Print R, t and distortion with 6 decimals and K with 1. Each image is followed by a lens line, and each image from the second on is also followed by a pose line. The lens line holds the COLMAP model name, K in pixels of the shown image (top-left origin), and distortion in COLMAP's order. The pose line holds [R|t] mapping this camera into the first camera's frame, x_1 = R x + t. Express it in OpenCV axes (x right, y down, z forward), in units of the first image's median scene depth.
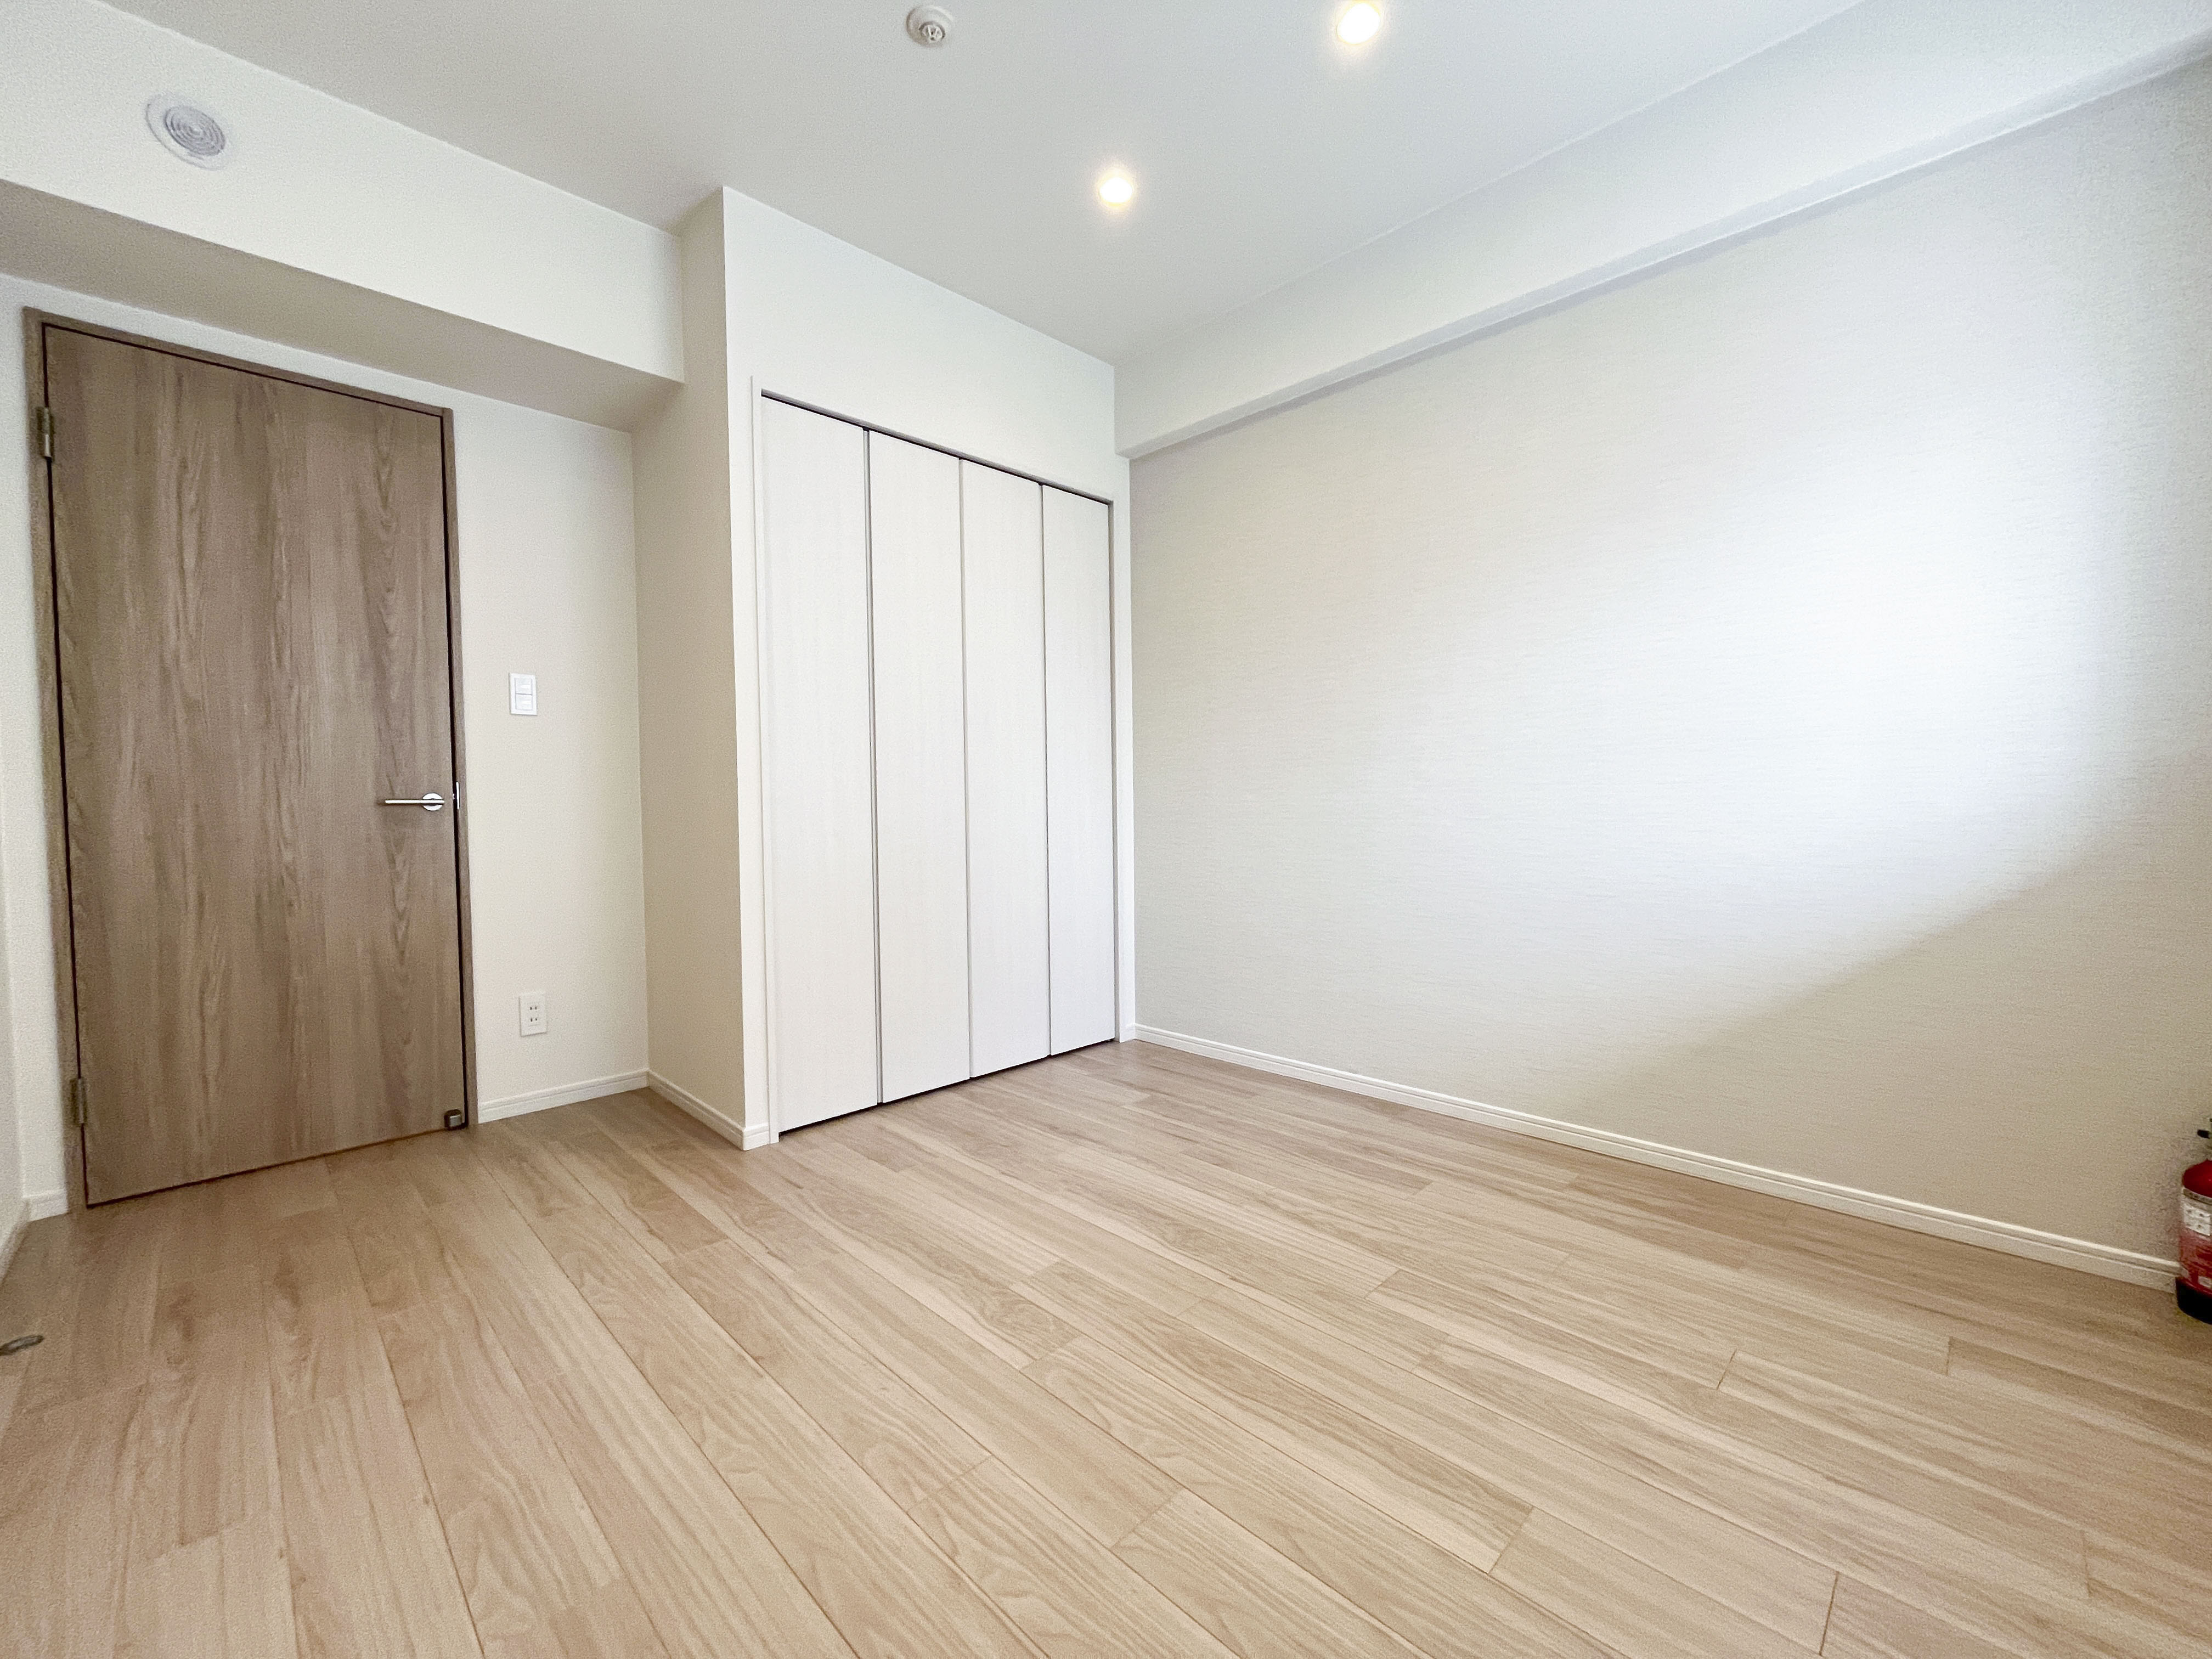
lens RADIAL K [[901.4, 0, 1107.3], [0, 901.4, 828.3], [0, 0, 1]] dist [-0.001278, 0.000186]
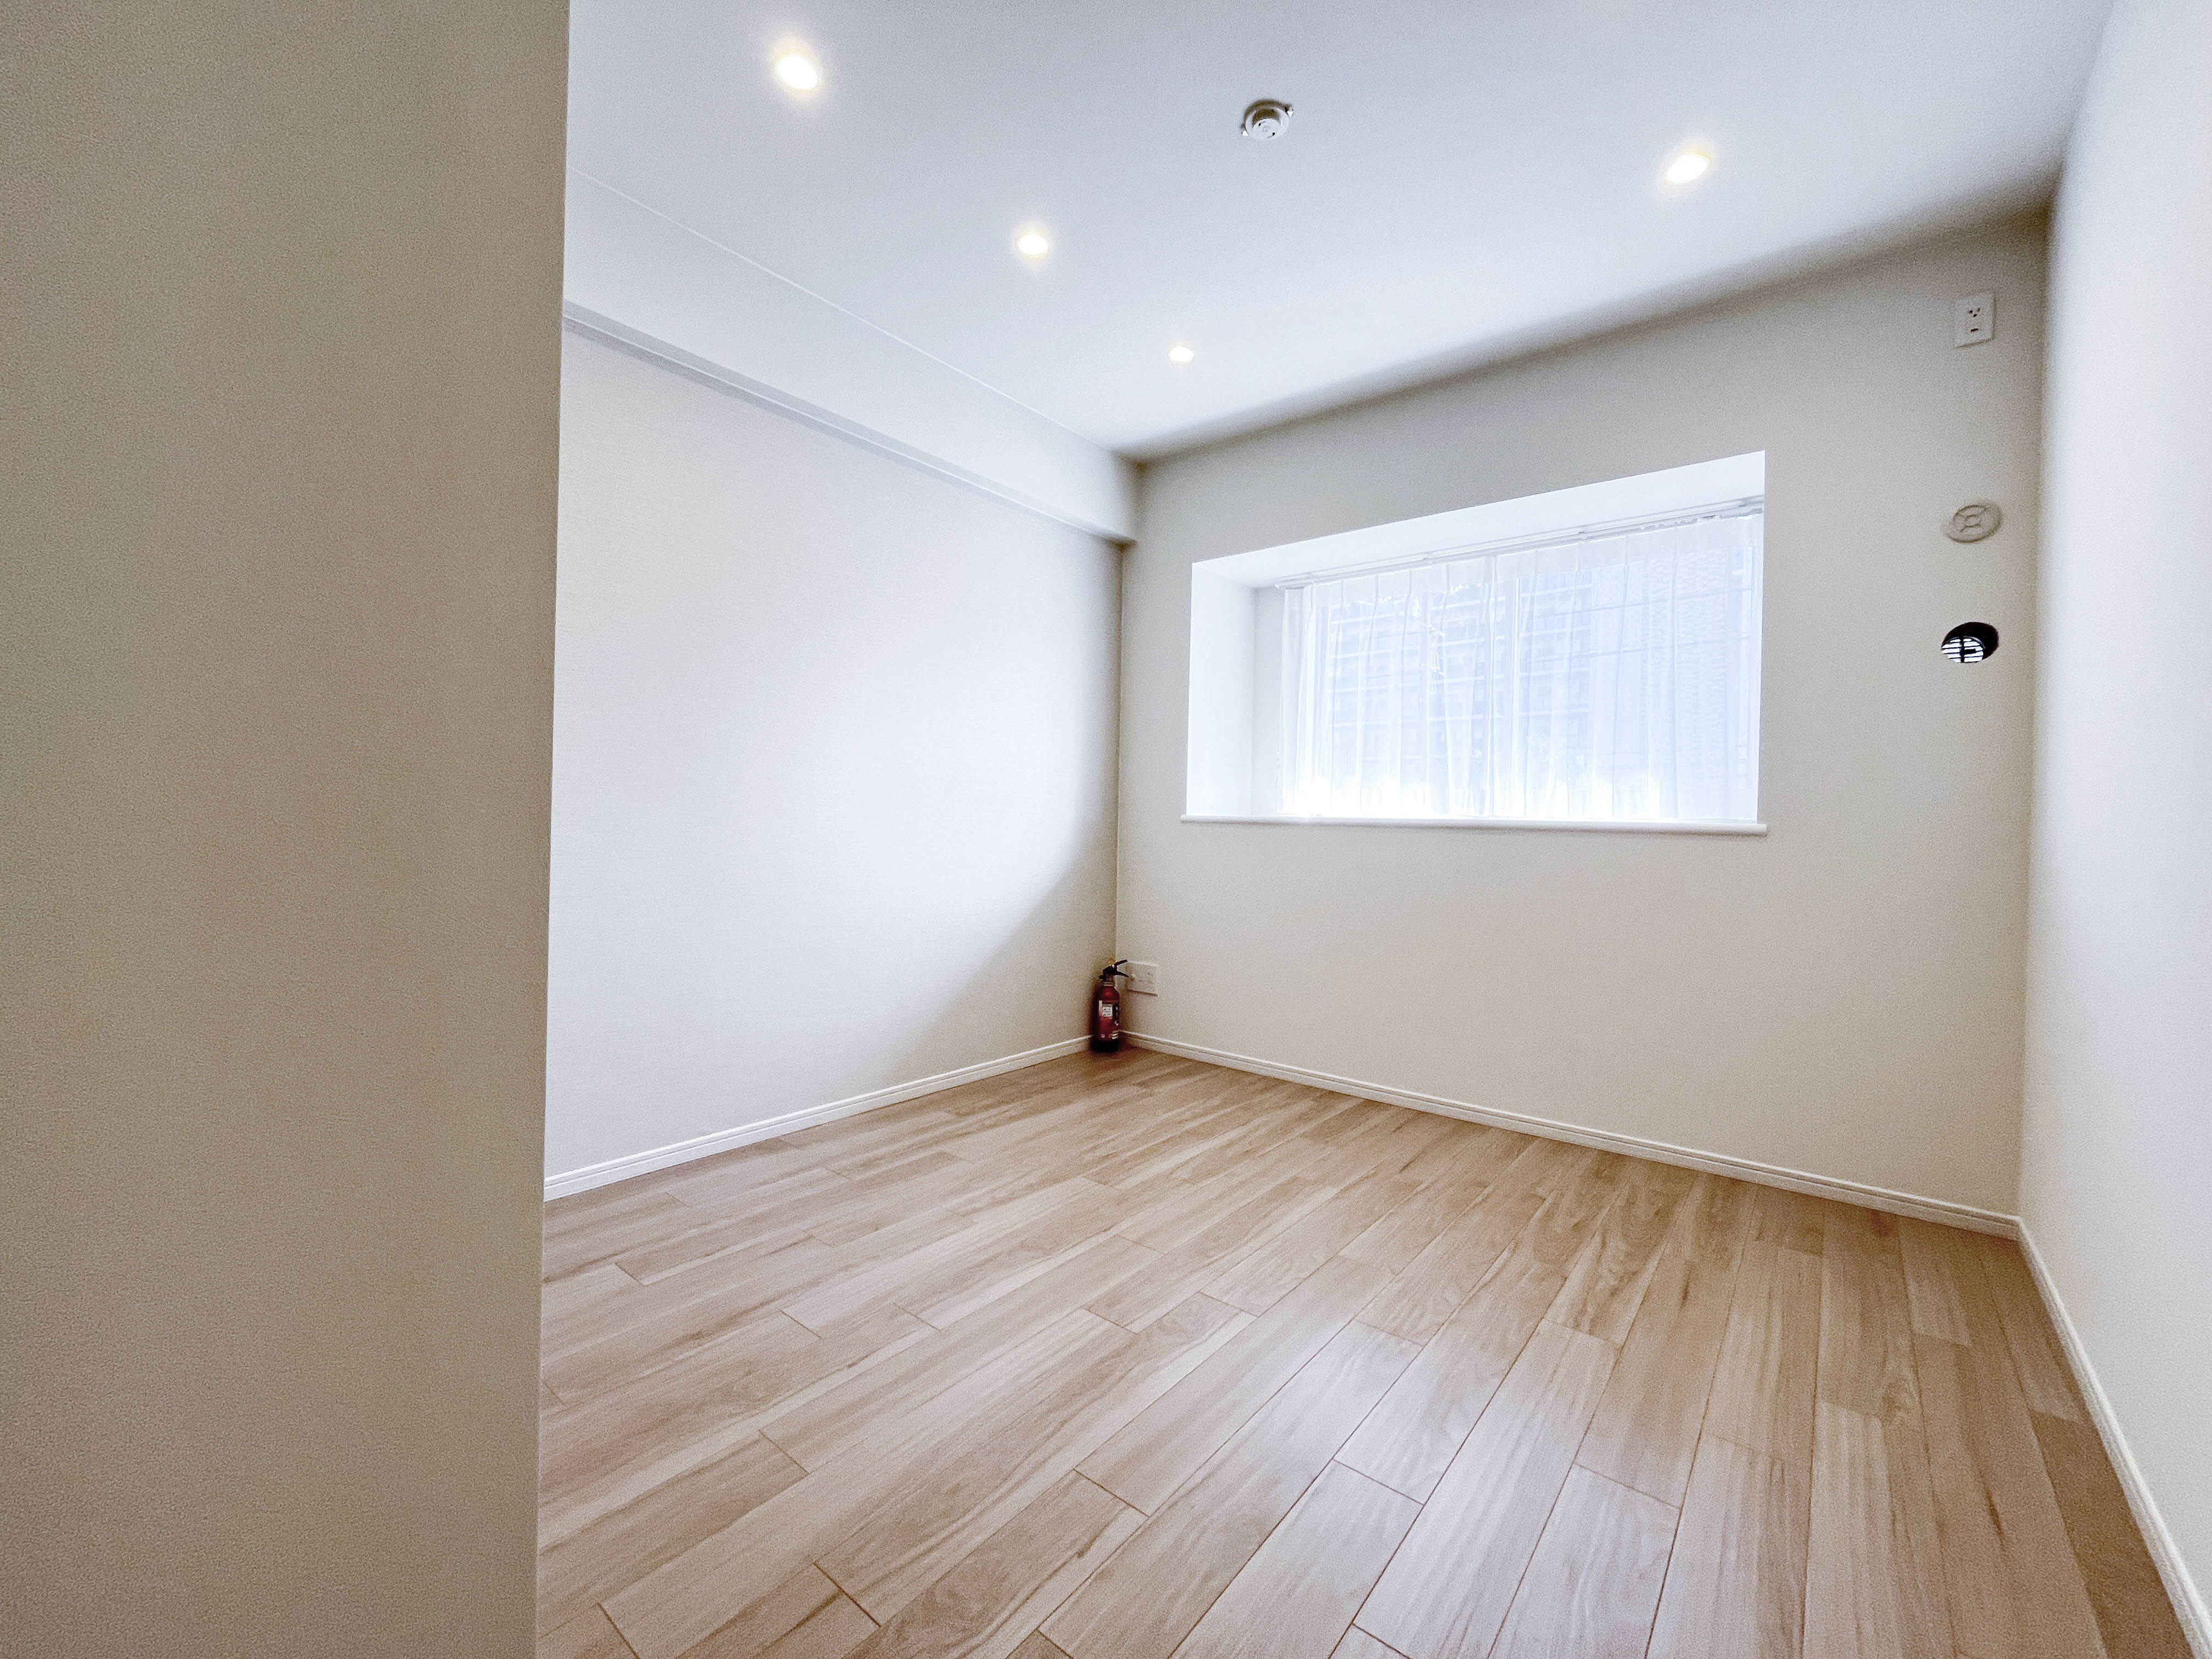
lens RADIAL K [[901.4, 0, 1105.3], [0, 901.4, 829.0], [0, 0, 1]] dist [-0.001278, 0.000186]
pose [[-0.102378, 0.001806, 0.994744, -0.696844], [0.010065, 0.999949, -0.000780, -0.033634], [-0.994695, 0.009932, -0.102390, 0.712171]]
